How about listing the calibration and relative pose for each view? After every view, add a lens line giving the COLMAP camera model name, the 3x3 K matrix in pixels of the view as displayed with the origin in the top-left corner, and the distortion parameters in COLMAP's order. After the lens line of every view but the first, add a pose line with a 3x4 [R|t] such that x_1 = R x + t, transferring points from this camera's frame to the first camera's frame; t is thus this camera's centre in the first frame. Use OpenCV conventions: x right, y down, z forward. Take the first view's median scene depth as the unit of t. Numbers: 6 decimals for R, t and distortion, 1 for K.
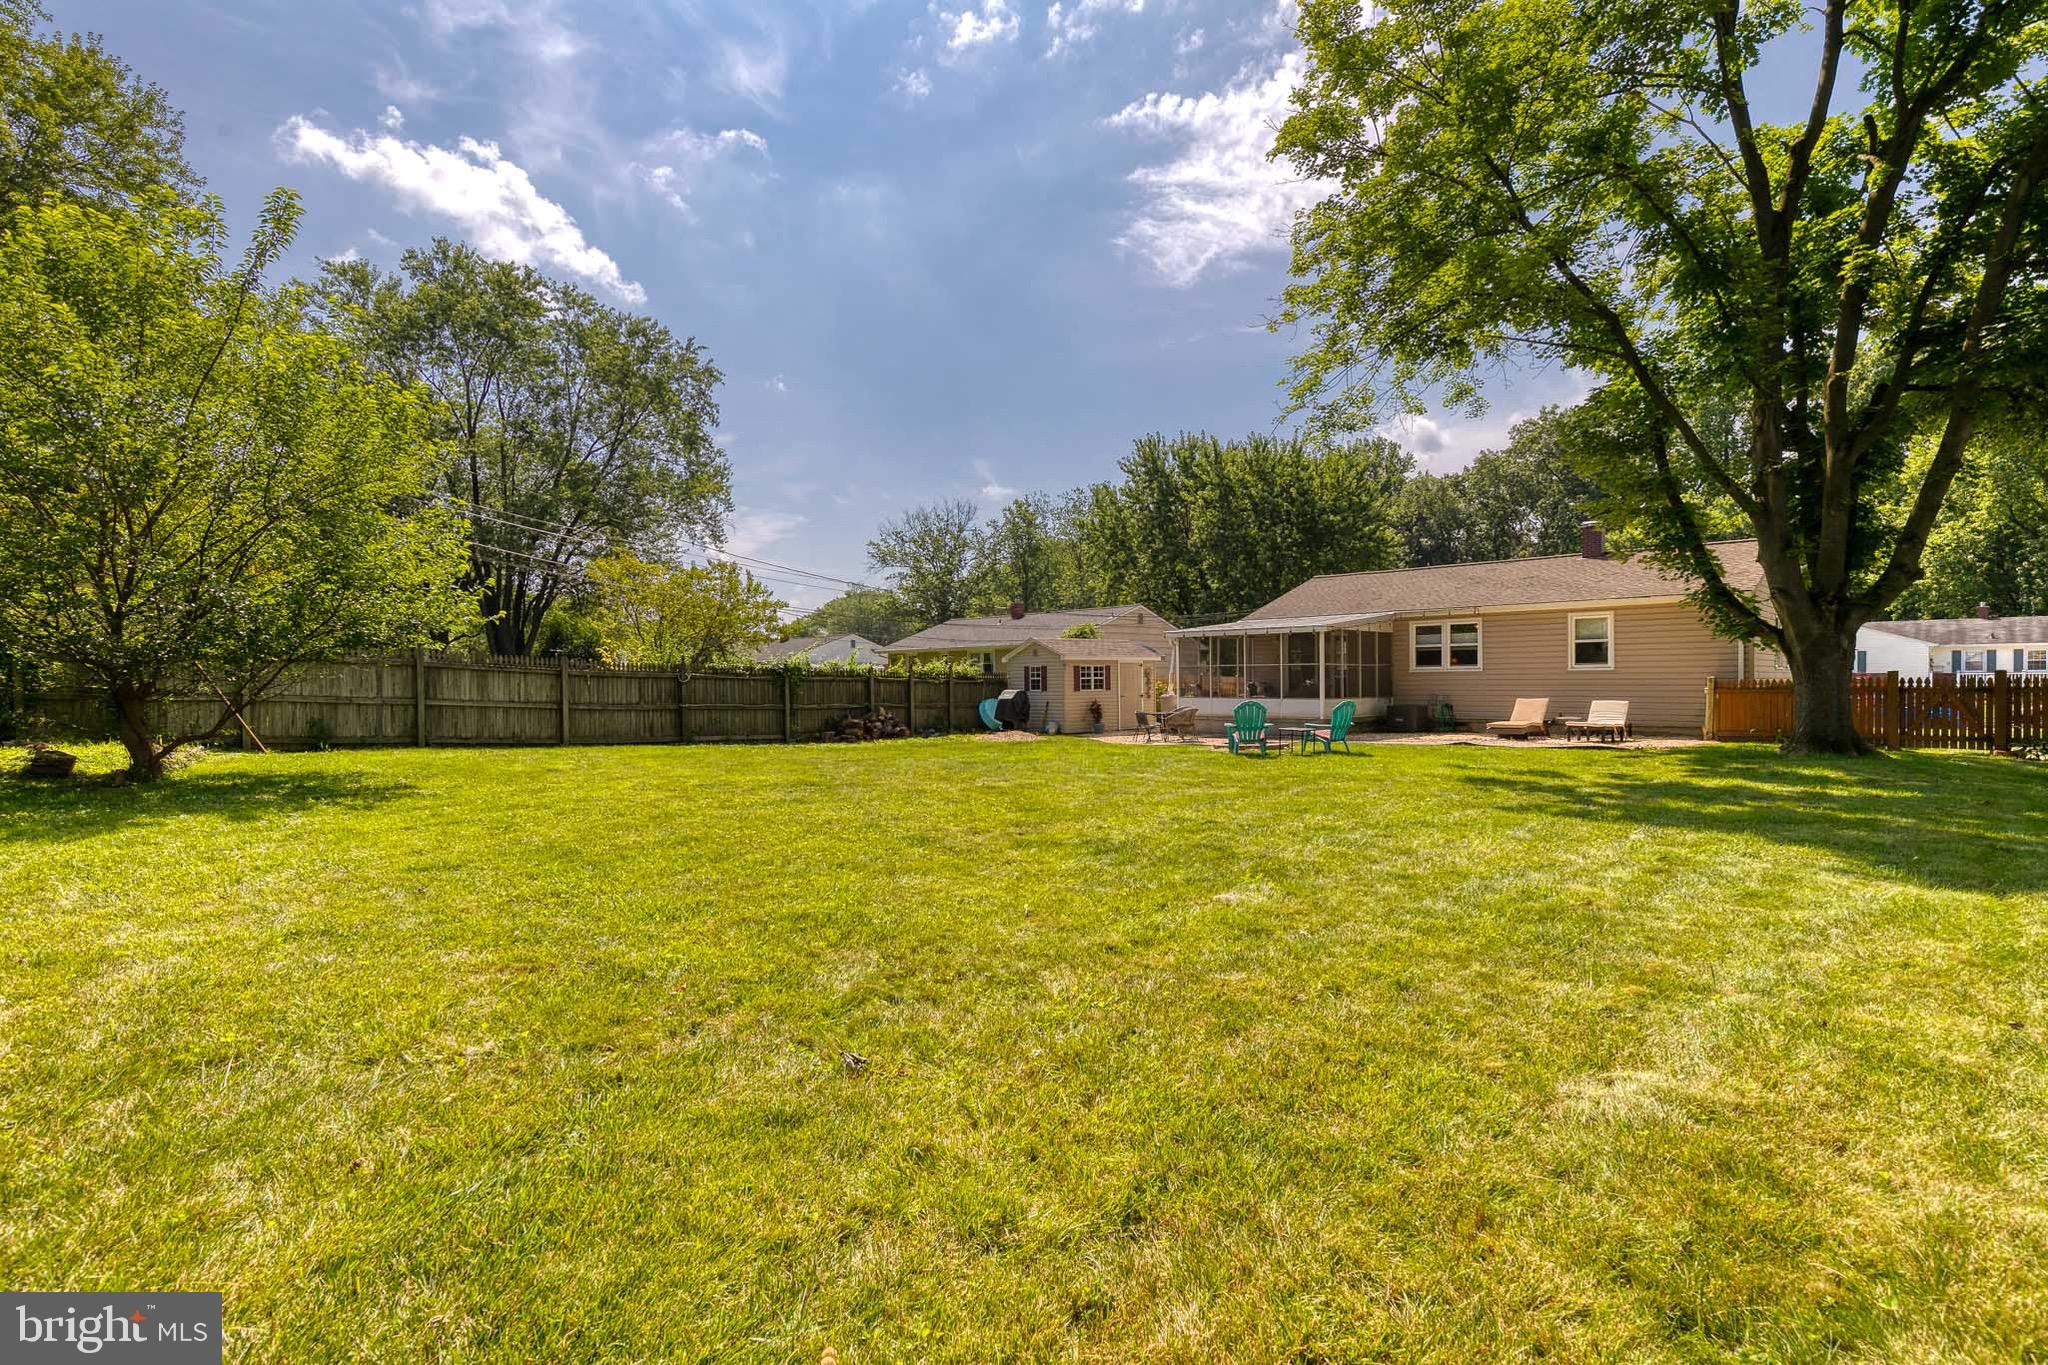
lens RADIAL K [[914.6, 0, 1031.0], [0, 914.6, 678.7], [0, 0, 1]] dist [0.013725, -0.002732]
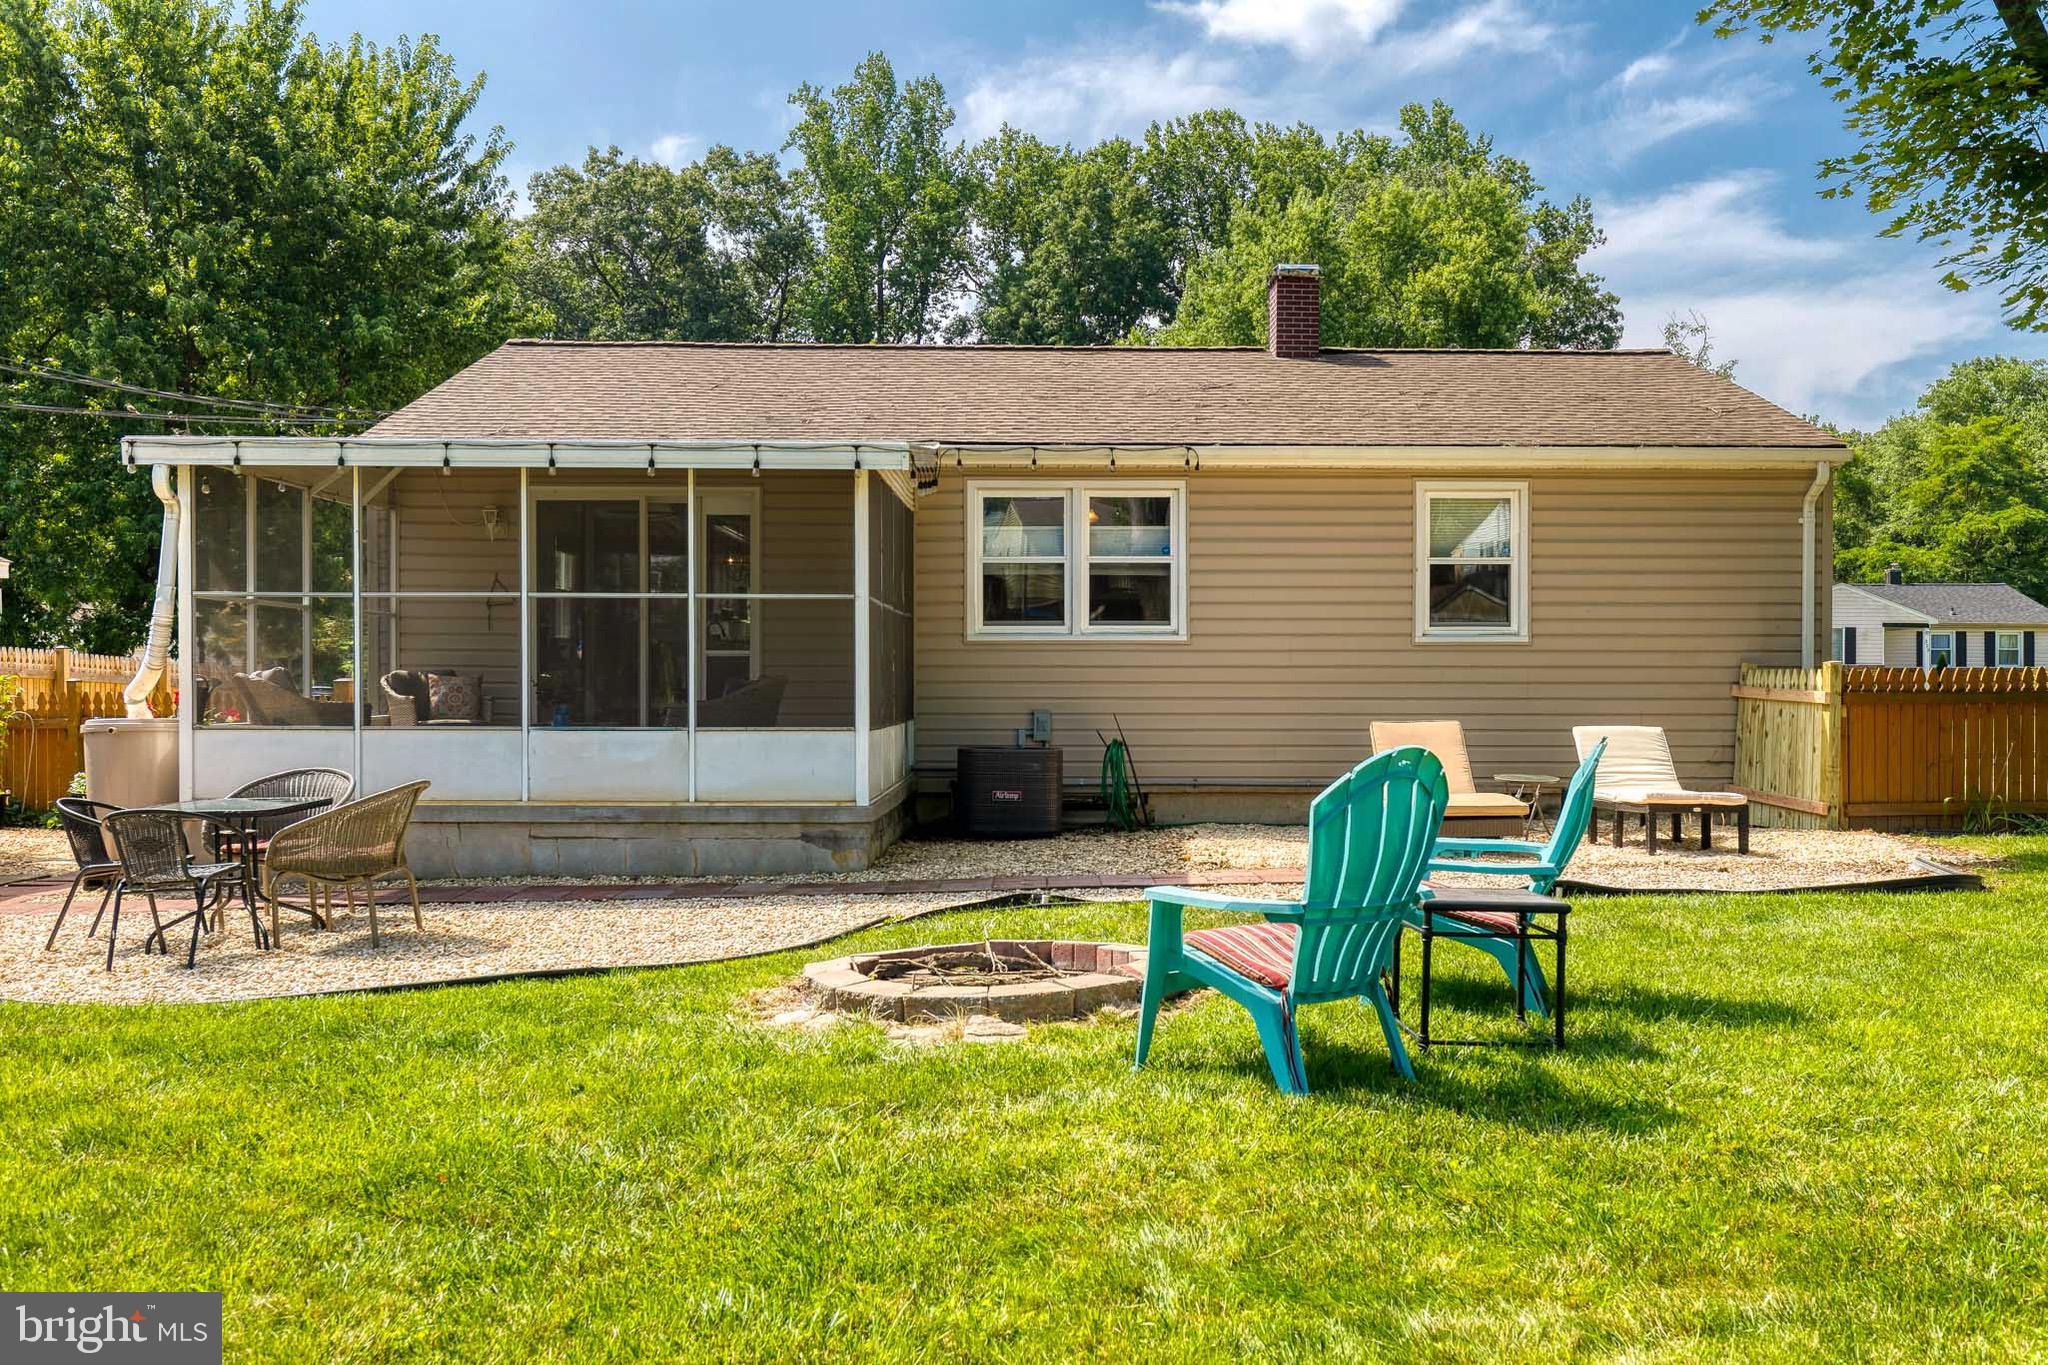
lens RADIAL K [[1852.9, 0, 1021.5], [0, 1852.9, 687.9], [0, 0, 1]] dist [0.001514, 0.004575]
pose [[0.691958, 0.008579, 0.721887, -0.030475], [-0.006671, 0.999963, -0.005488, 0.011745], [-0.721907, -0.001018, 0.691989, 0.545430]]
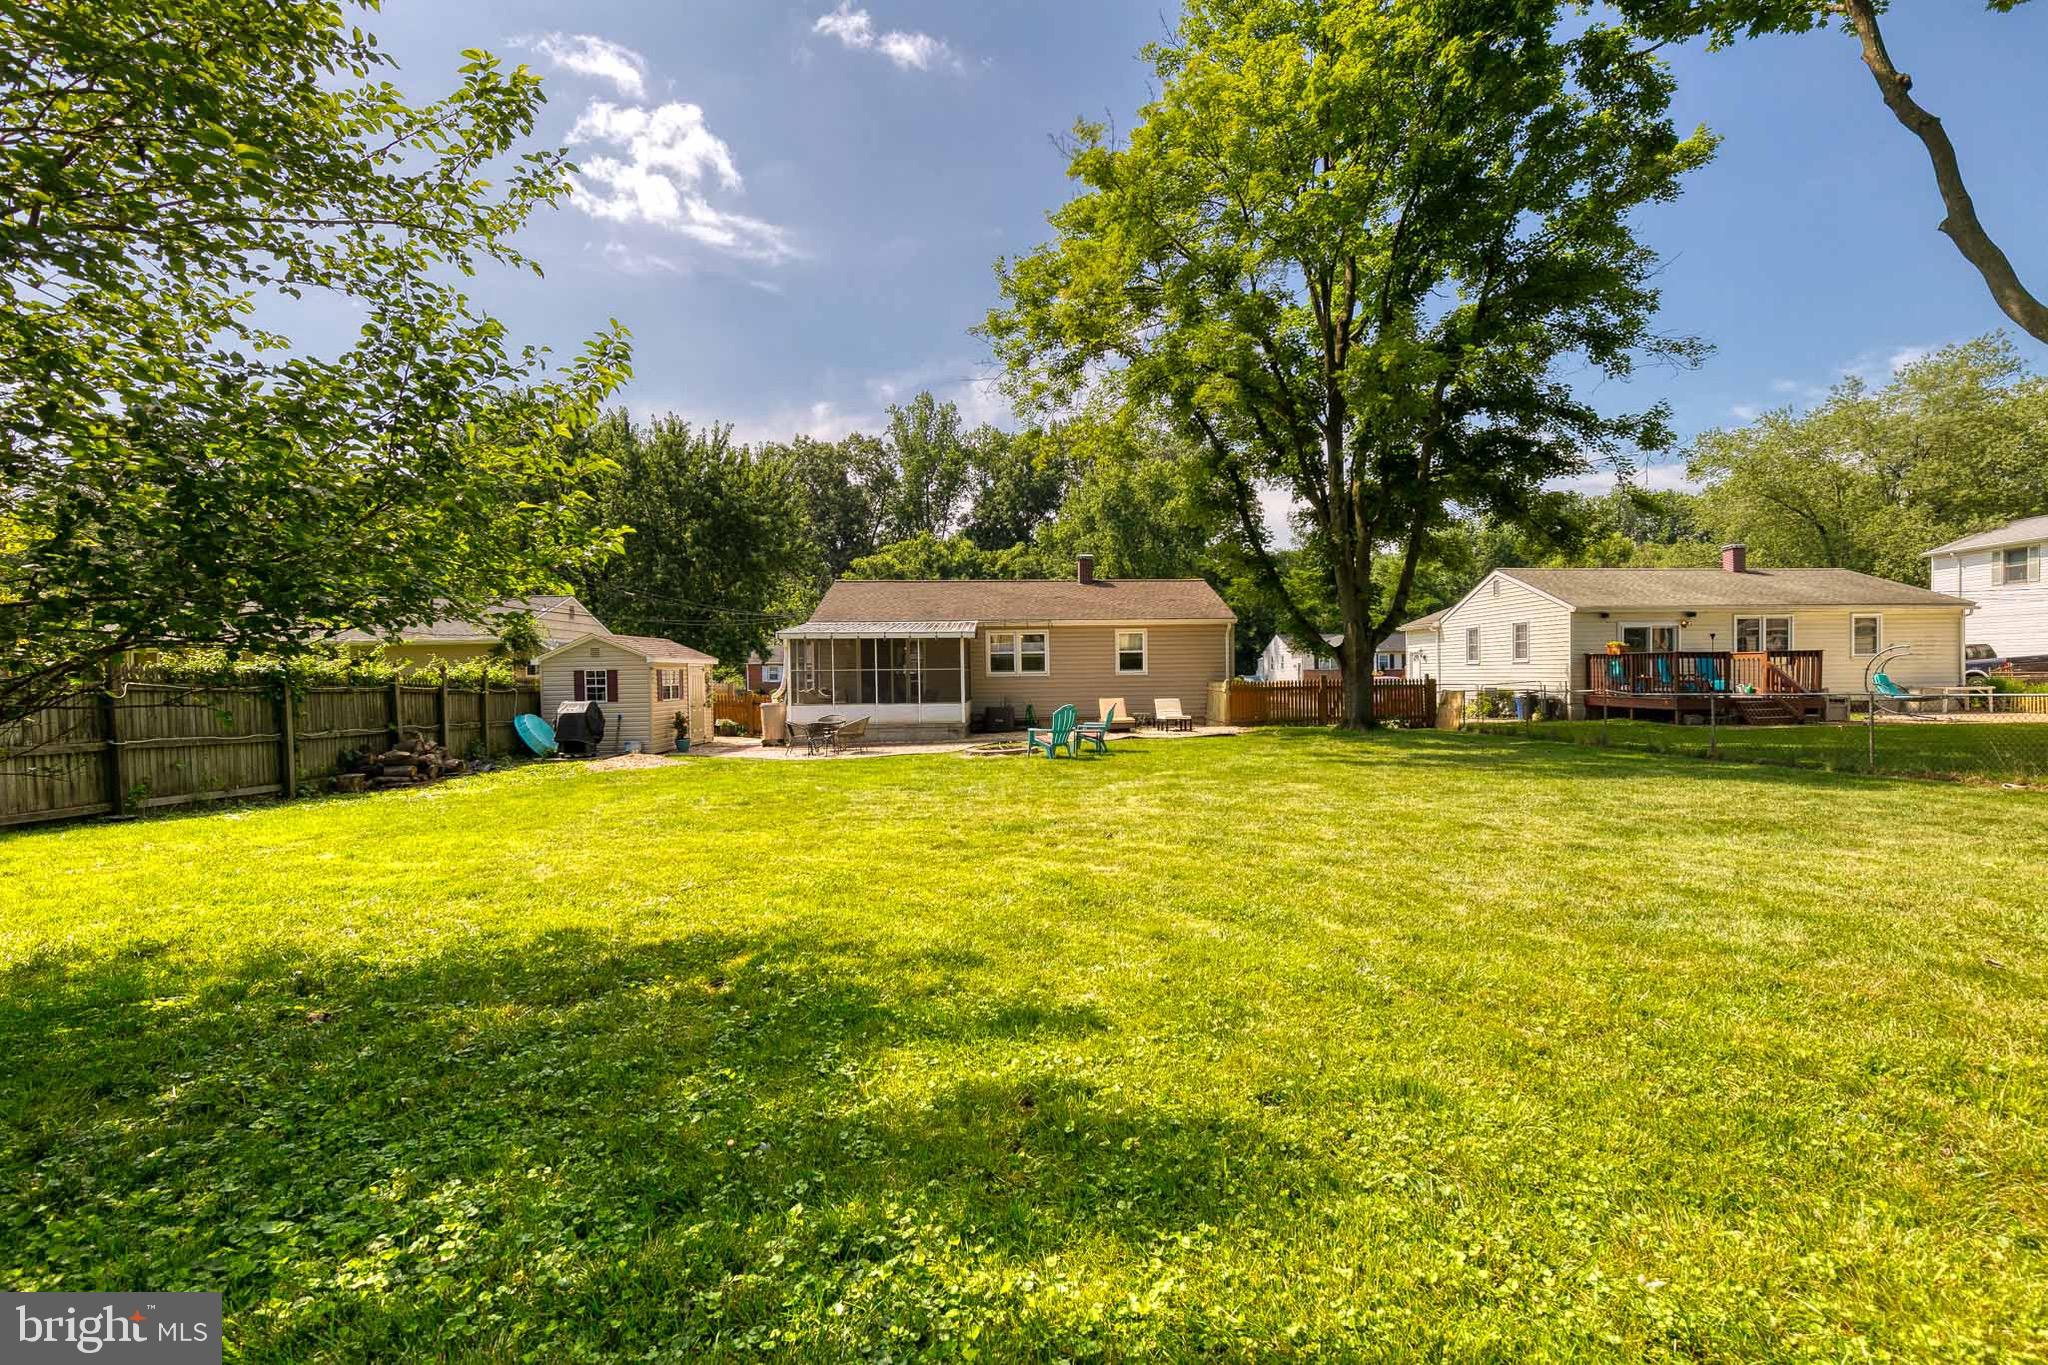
lens RADIAL K [[914.6, 0, 1040.0], [0, 914.6, 683.9], [0, 0, 1]] dist [0.013725, -0.002732]
pose [[0.655042, -0.005775, 0.755571, -0.359942], [0.008548, 0.999963, 0.000232, 0.001171], [-0.755544, 0.006307, 0.655067, 0.242255]]
